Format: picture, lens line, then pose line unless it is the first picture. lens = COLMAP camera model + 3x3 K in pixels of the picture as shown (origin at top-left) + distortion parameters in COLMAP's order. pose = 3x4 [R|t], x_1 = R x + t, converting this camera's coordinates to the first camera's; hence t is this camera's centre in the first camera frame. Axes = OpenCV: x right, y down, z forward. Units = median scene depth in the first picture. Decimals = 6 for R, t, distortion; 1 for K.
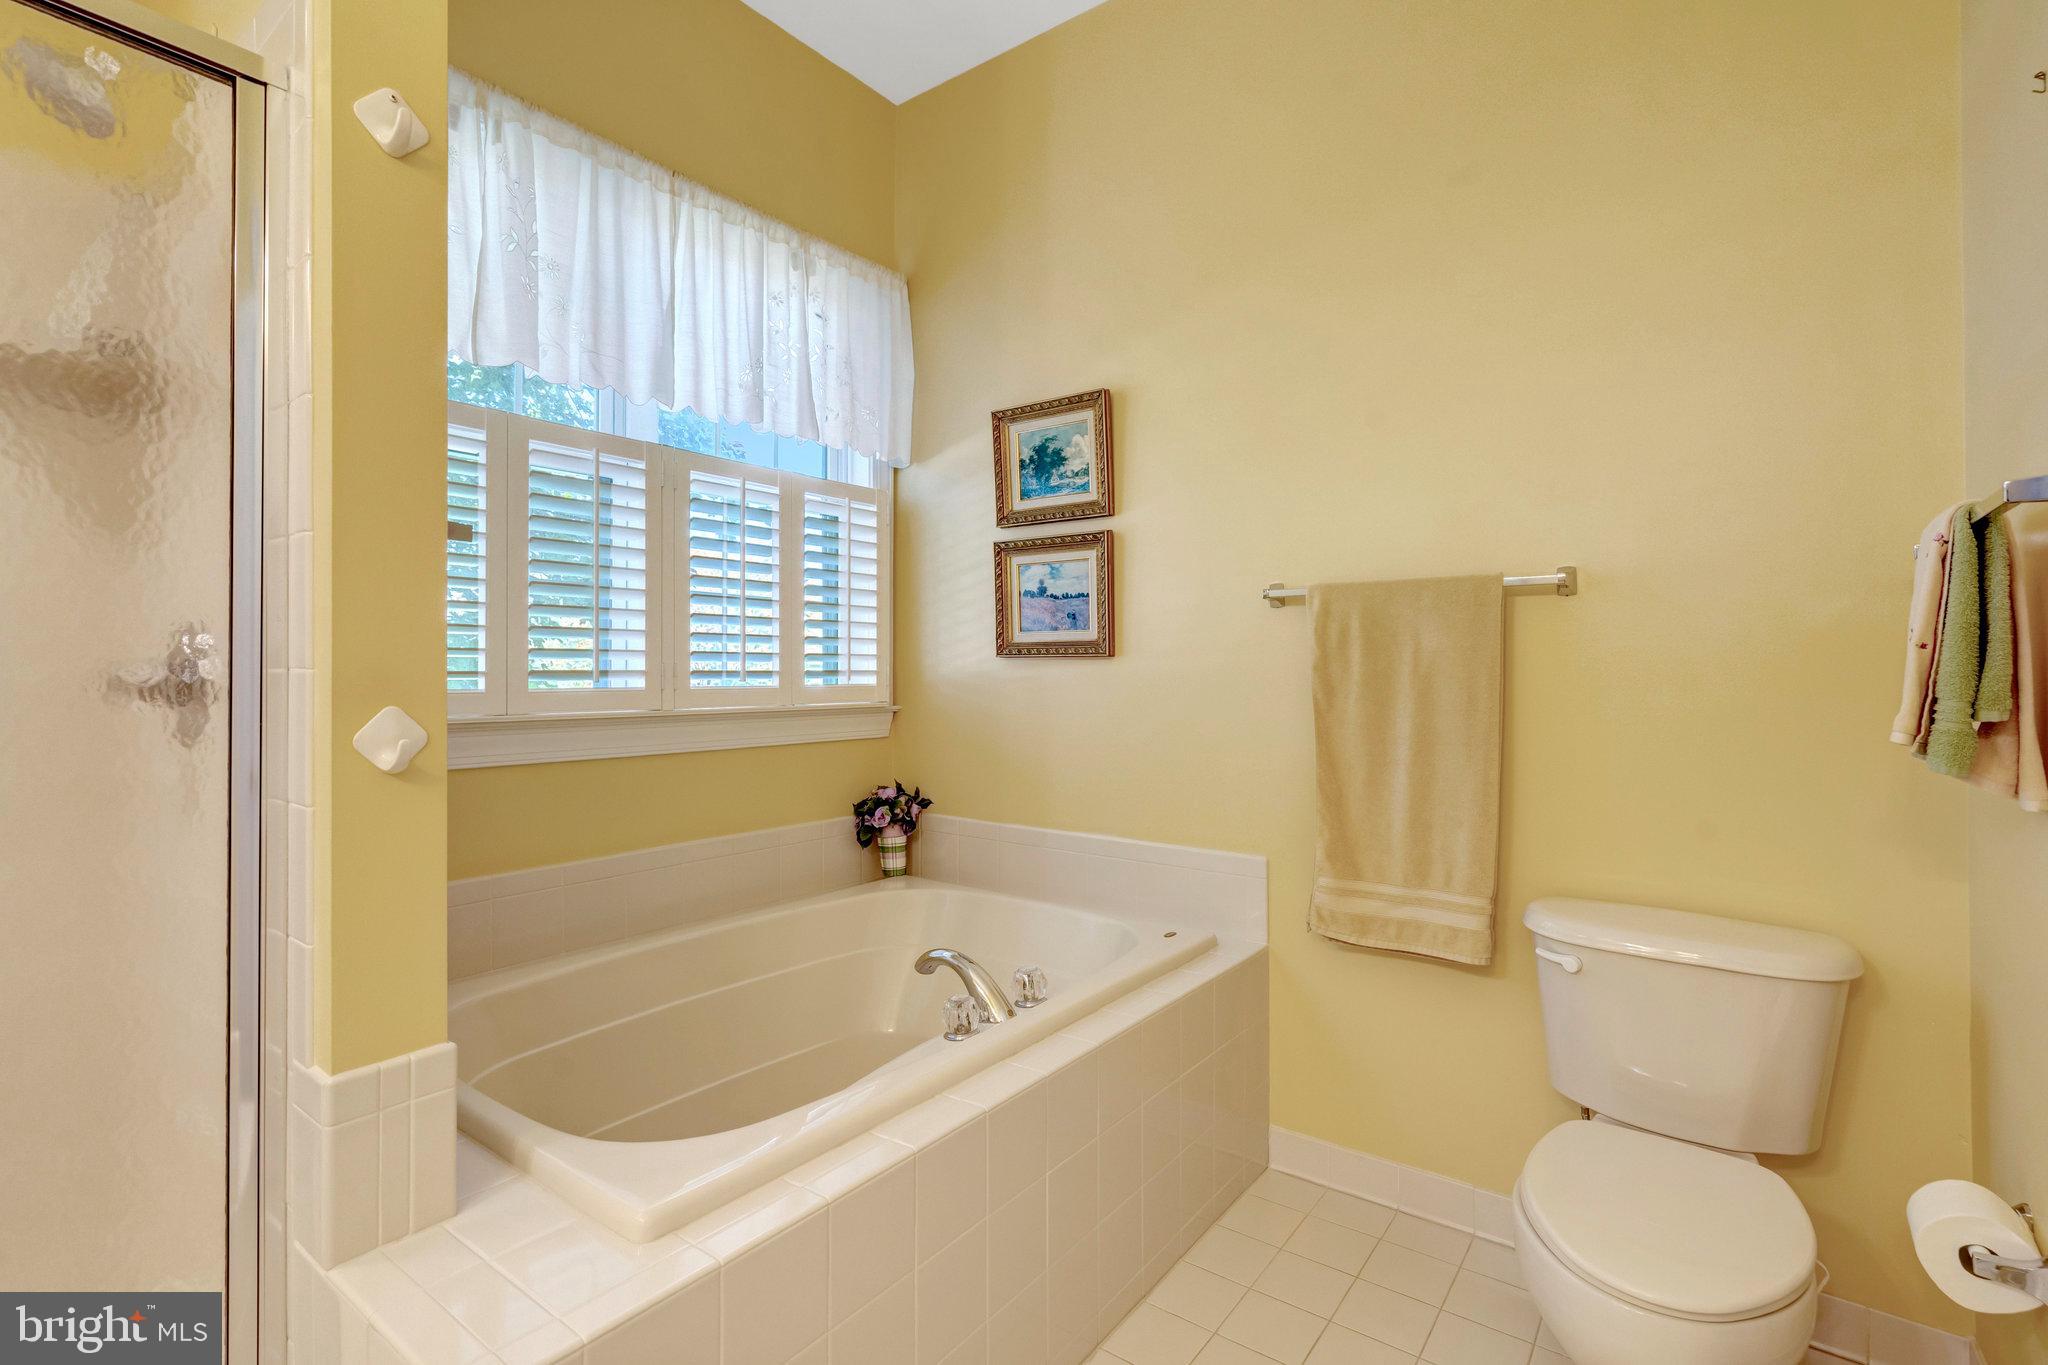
lens RADIAL K [[942.7, 0, 1021.2], [0, 942.7, 674.1], [0, 0, 1]] dist [-0.007002, 0.001465]
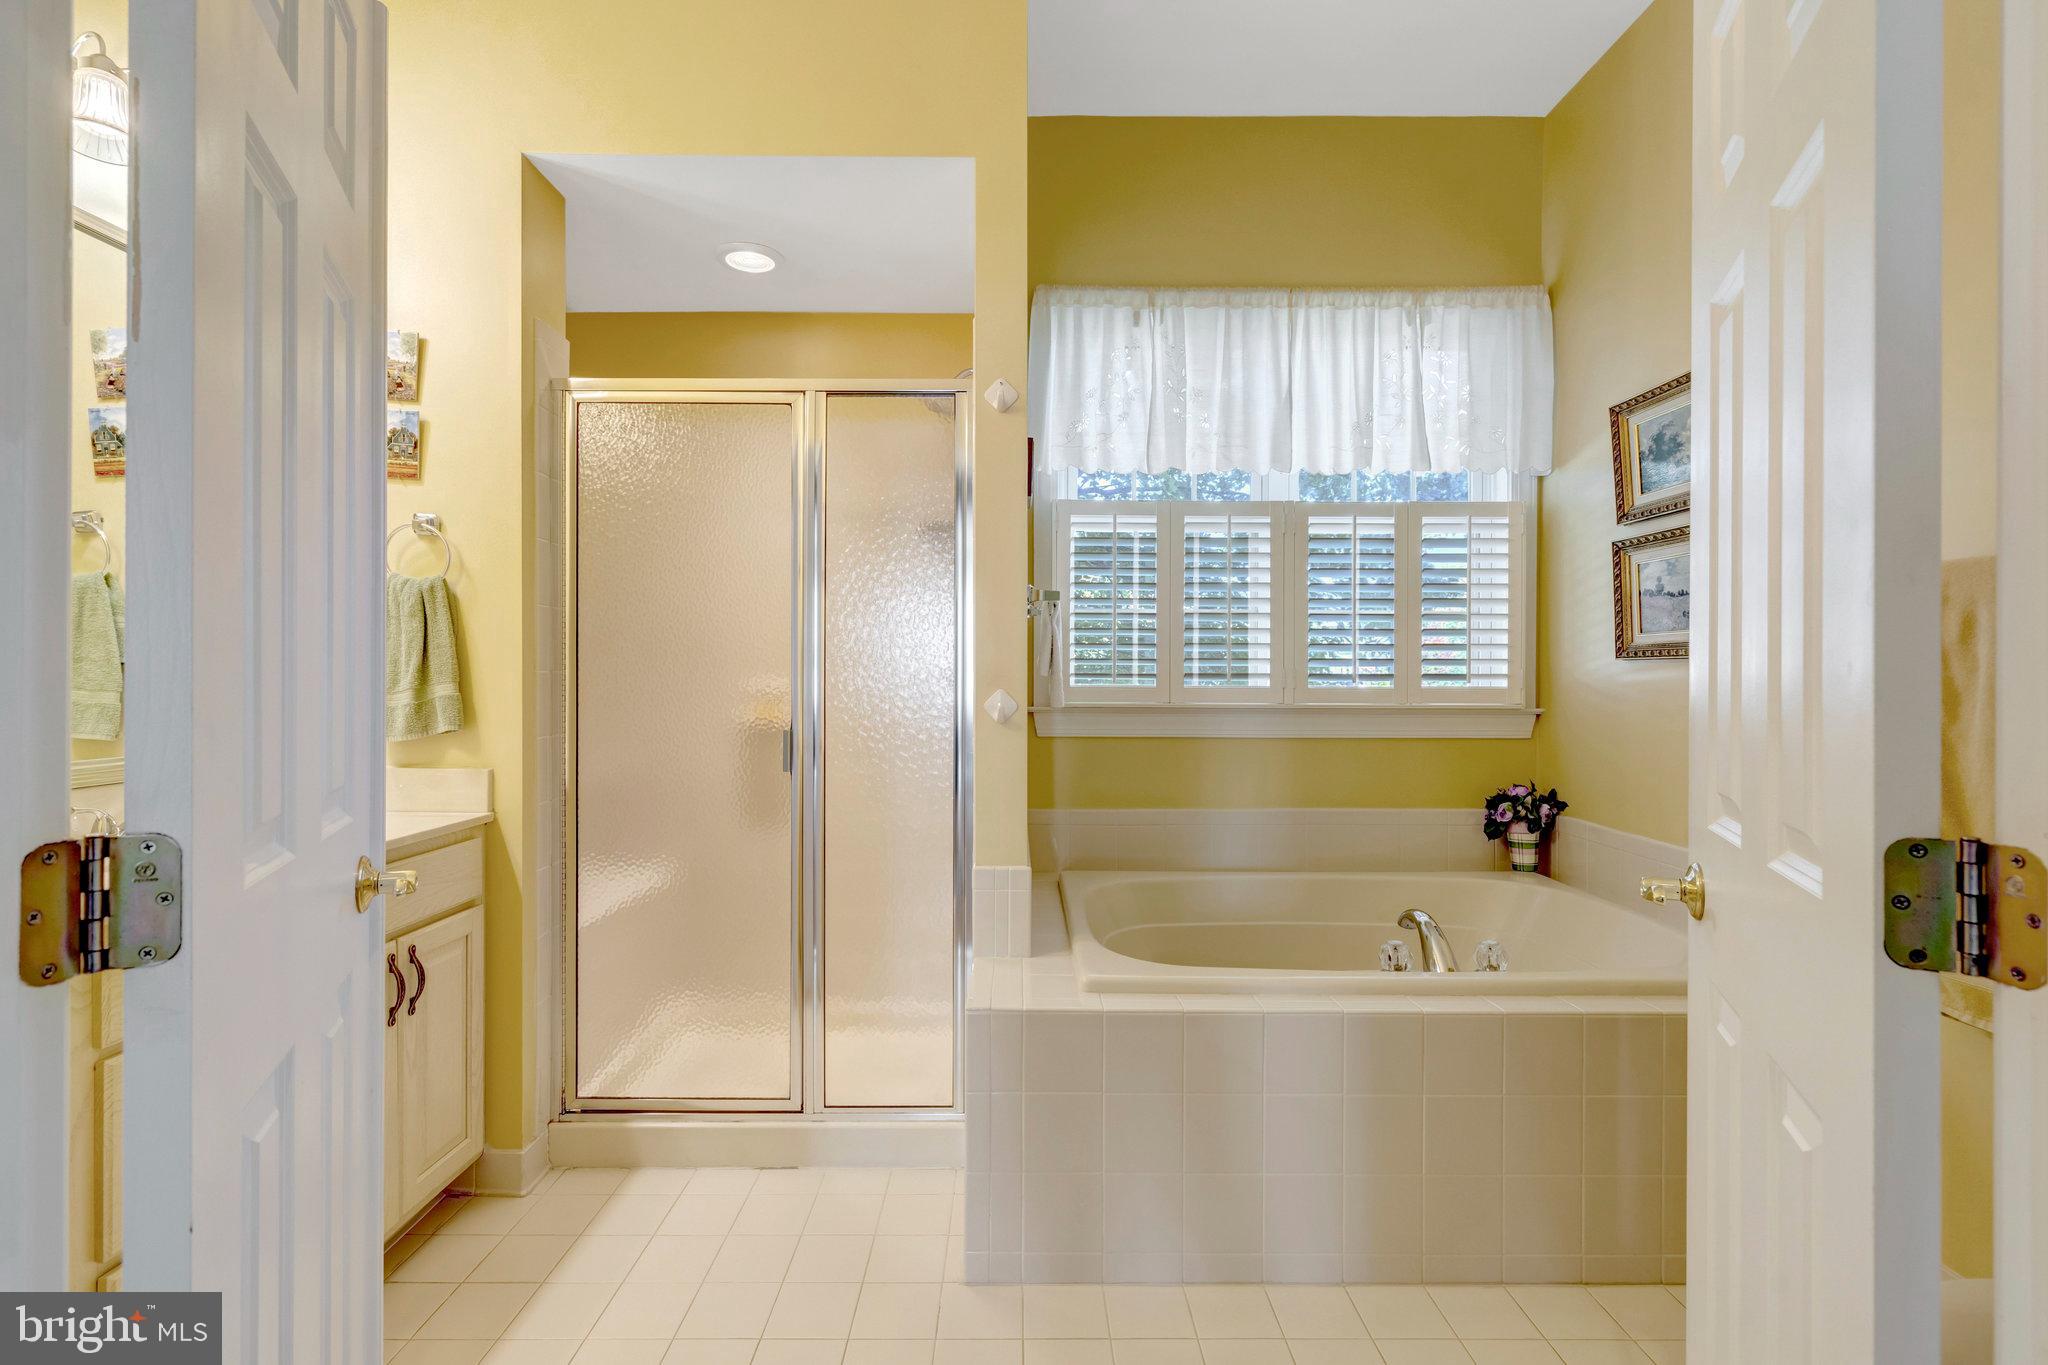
lens RADIAL K [[942.7, 0, 1021.2], [0, 942.7, 674.1], [0, 0, 1]] dist [-0.007002, 0.001465]
pose [[0.610481, -0.000301, -0.792031, 0.367892], [-0.001763, 0.999997, -0.001739, -0.000446], [0.792029, 0.002458, 0.610479, -0.073780]]
